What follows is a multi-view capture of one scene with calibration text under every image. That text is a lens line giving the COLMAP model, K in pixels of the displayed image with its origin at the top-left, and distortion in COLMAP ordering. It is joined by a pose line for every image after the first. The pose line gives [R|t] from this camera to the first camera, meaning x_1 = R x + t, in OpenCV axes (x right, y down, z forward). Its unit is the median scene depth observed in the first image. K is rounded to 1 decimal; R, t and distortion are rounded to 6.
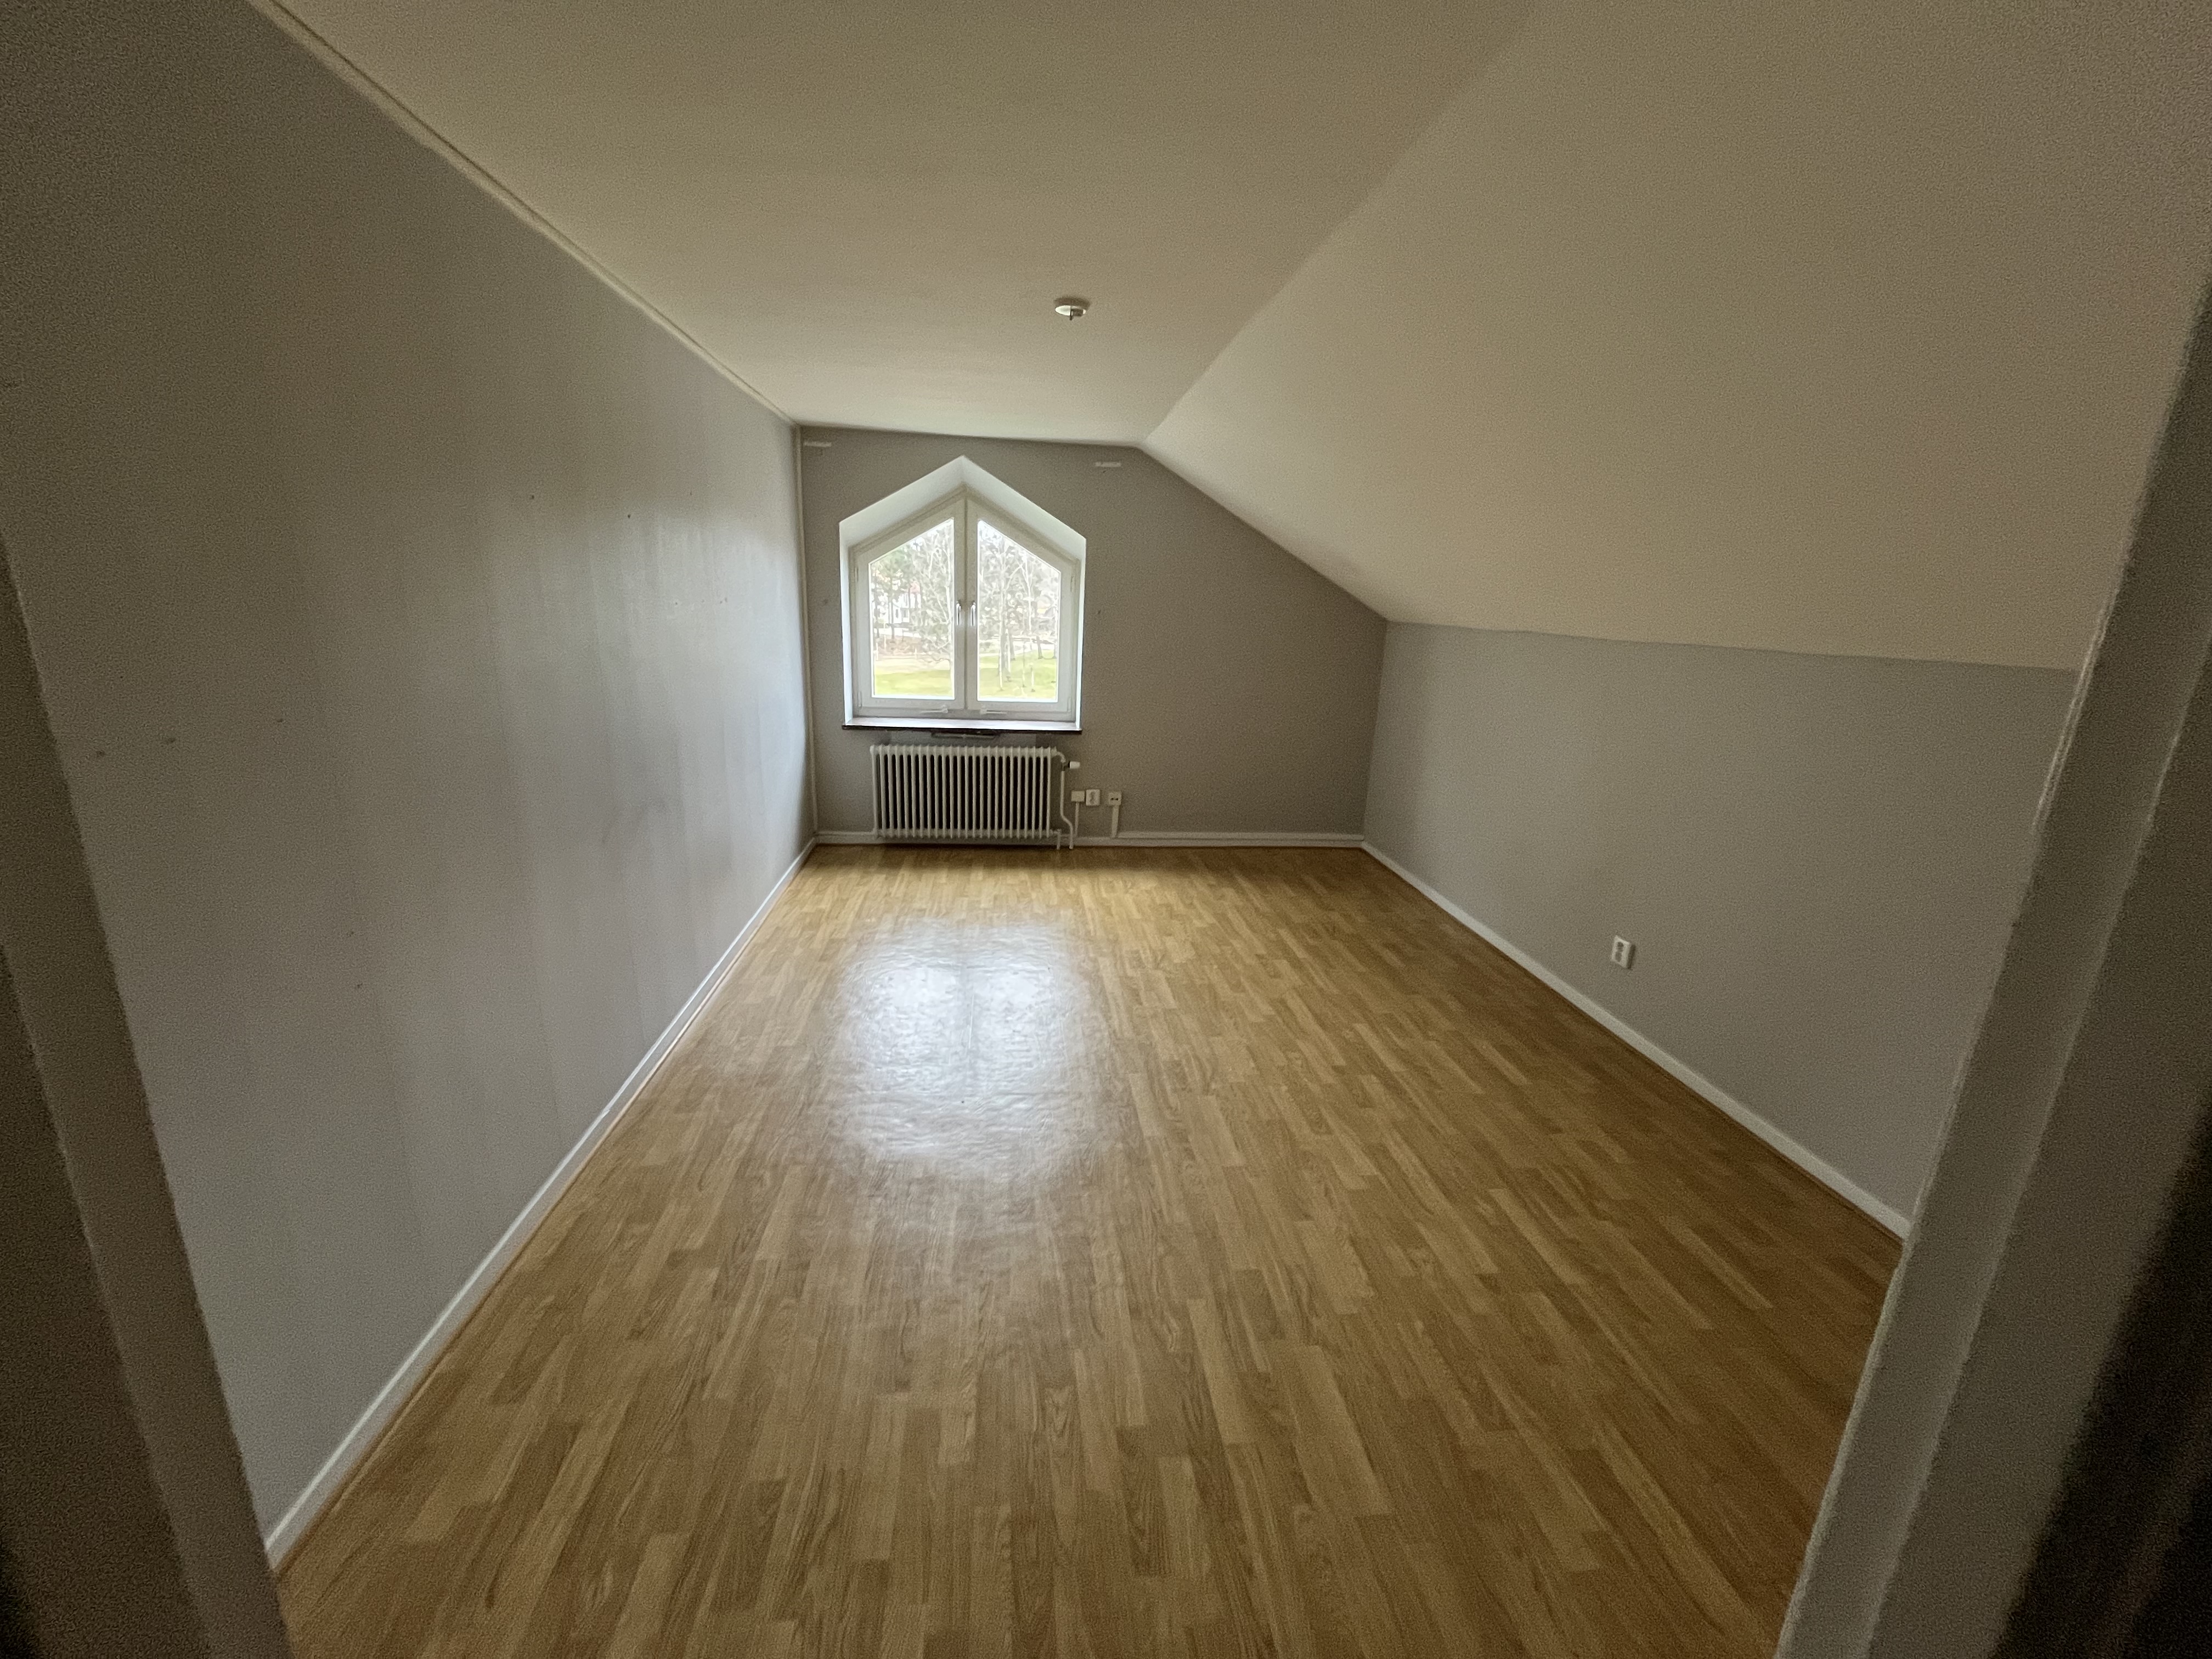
lens RADIAL K [[891.1, 0, 1116.1], [0, 891.1, 826.1], [0, 0, 1]] dist [-0.007327, -0.000237]
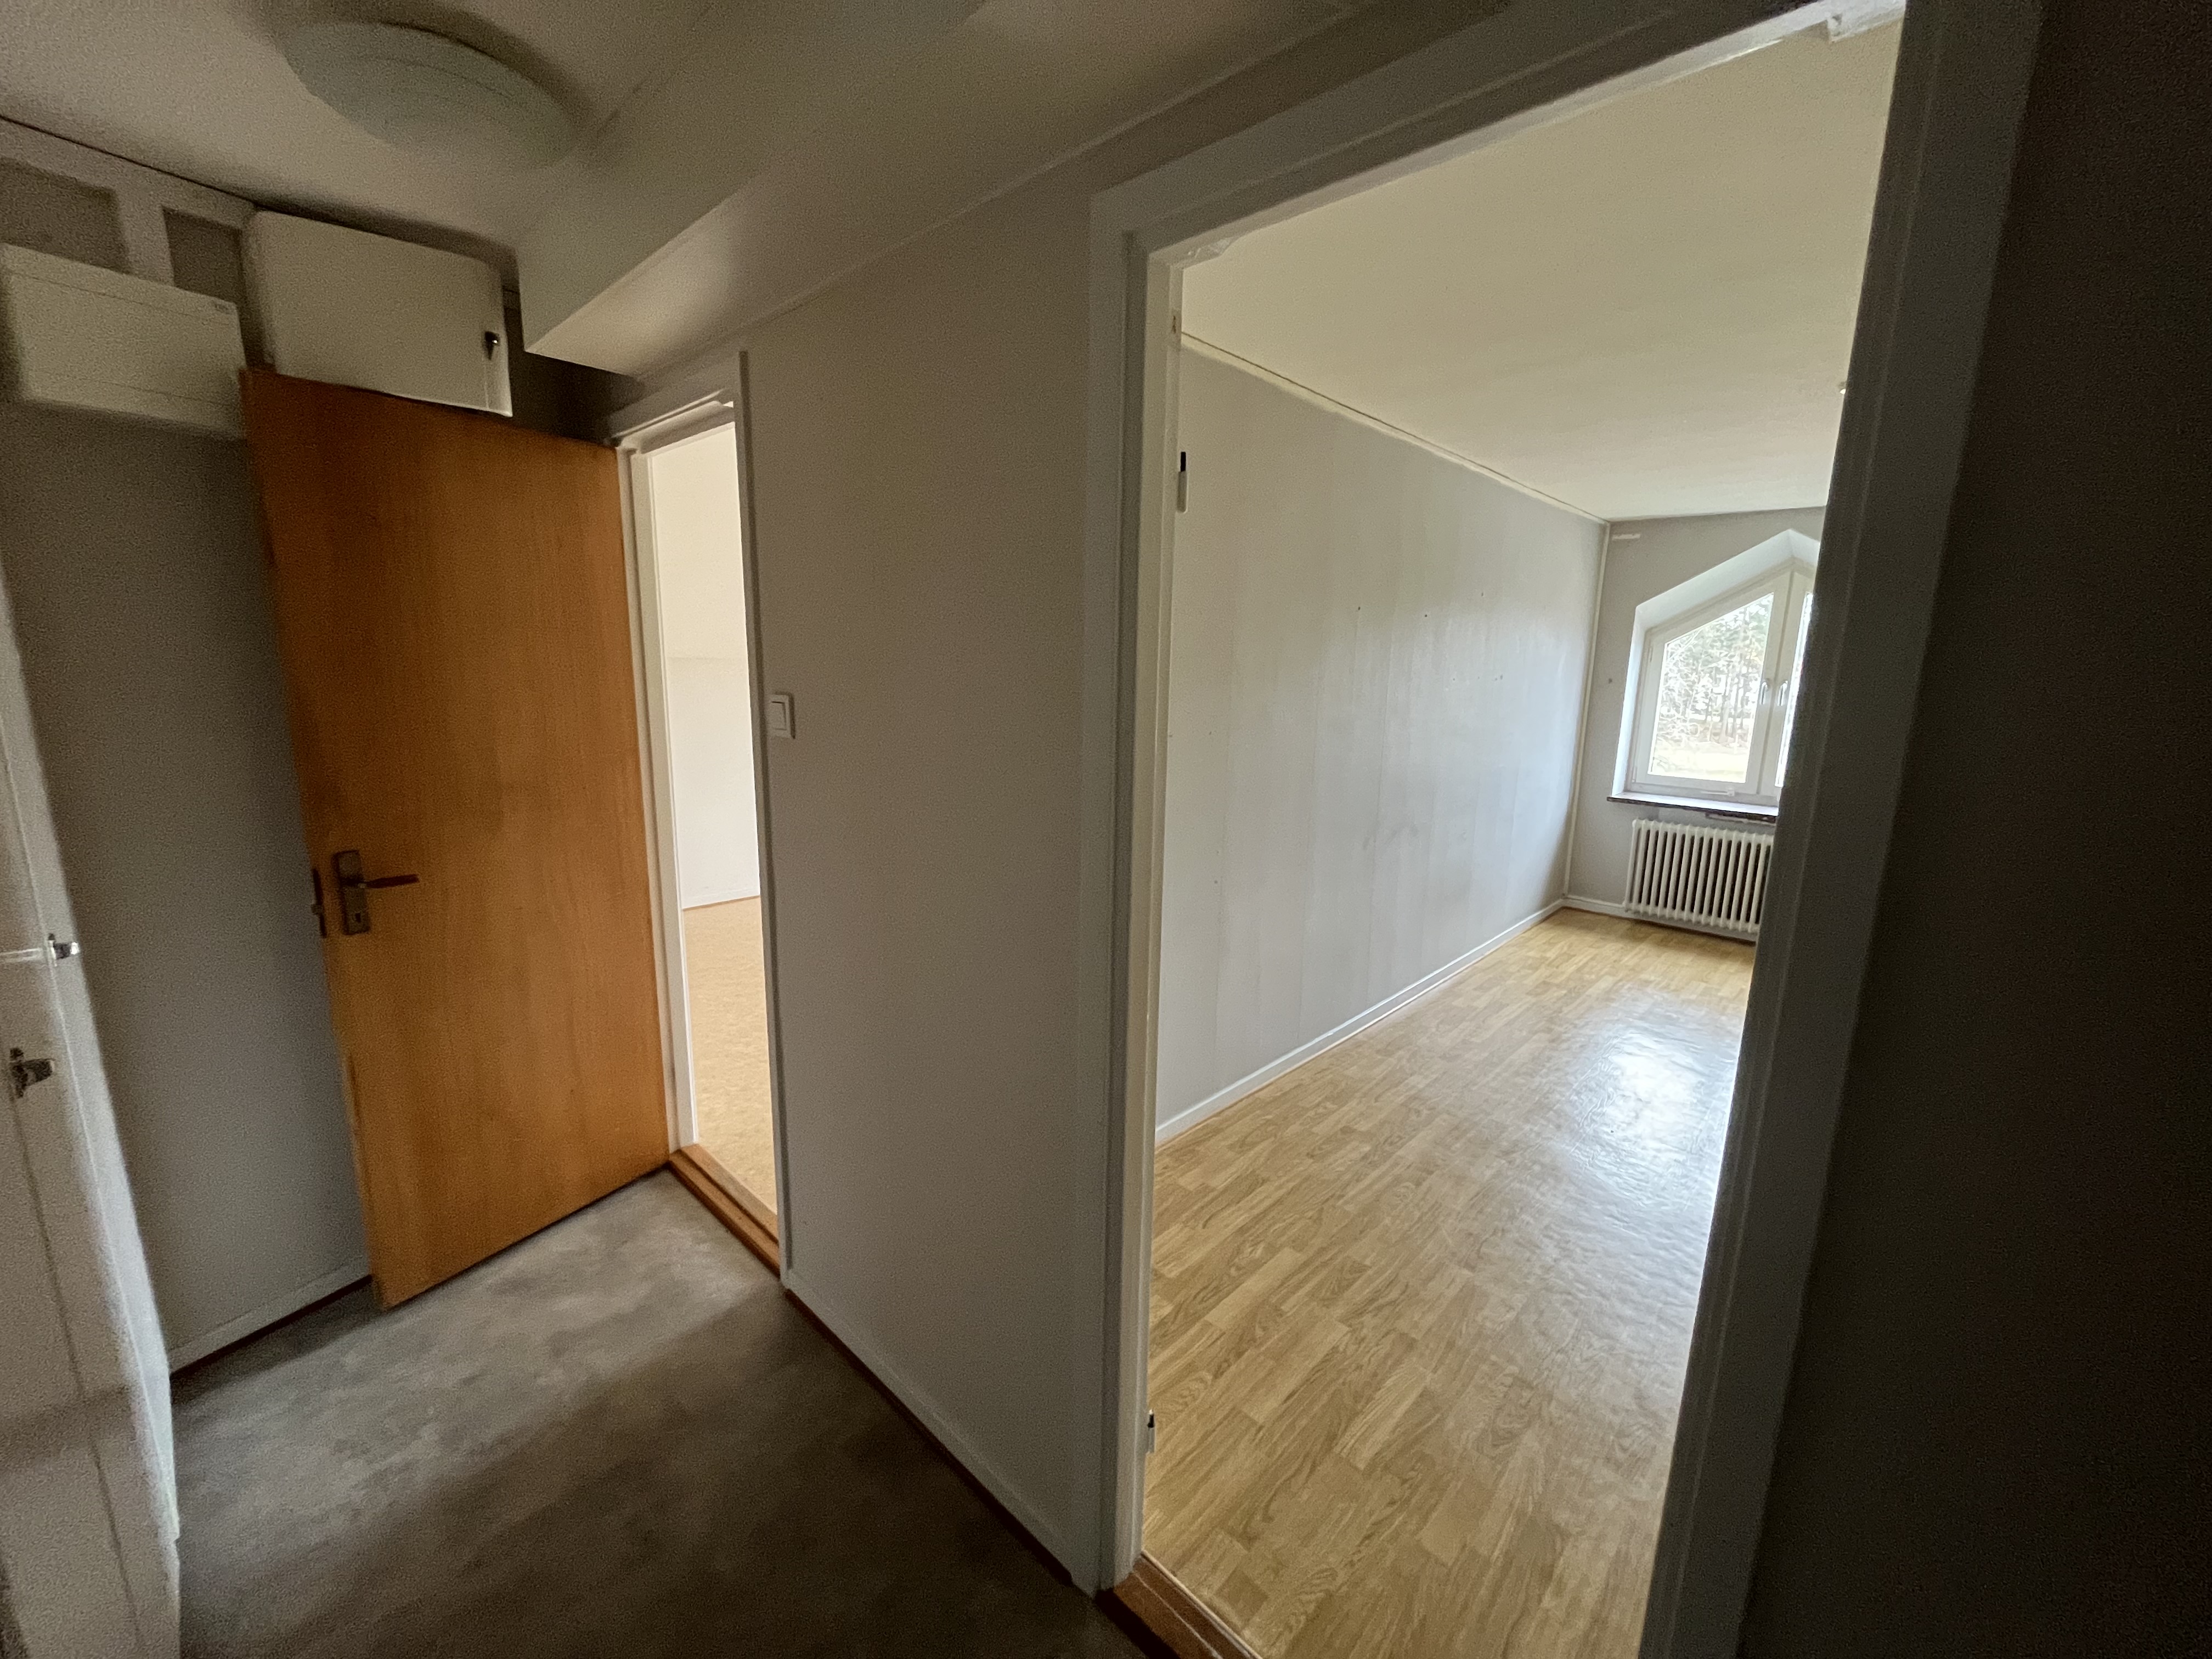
lens RADIAL K [[891.1, 0, 1100.8], [0, 891.1, 838.7], [0, 0, 1]] dist [-0.007327, -0.000237]
pose [[0.635706, 0.124682, -0.761795, 0.210596], [-0.185943, 0.982544, 0.005645, 0.072187], [0.749202, 0.138063, 0.647793, -0.210144]]
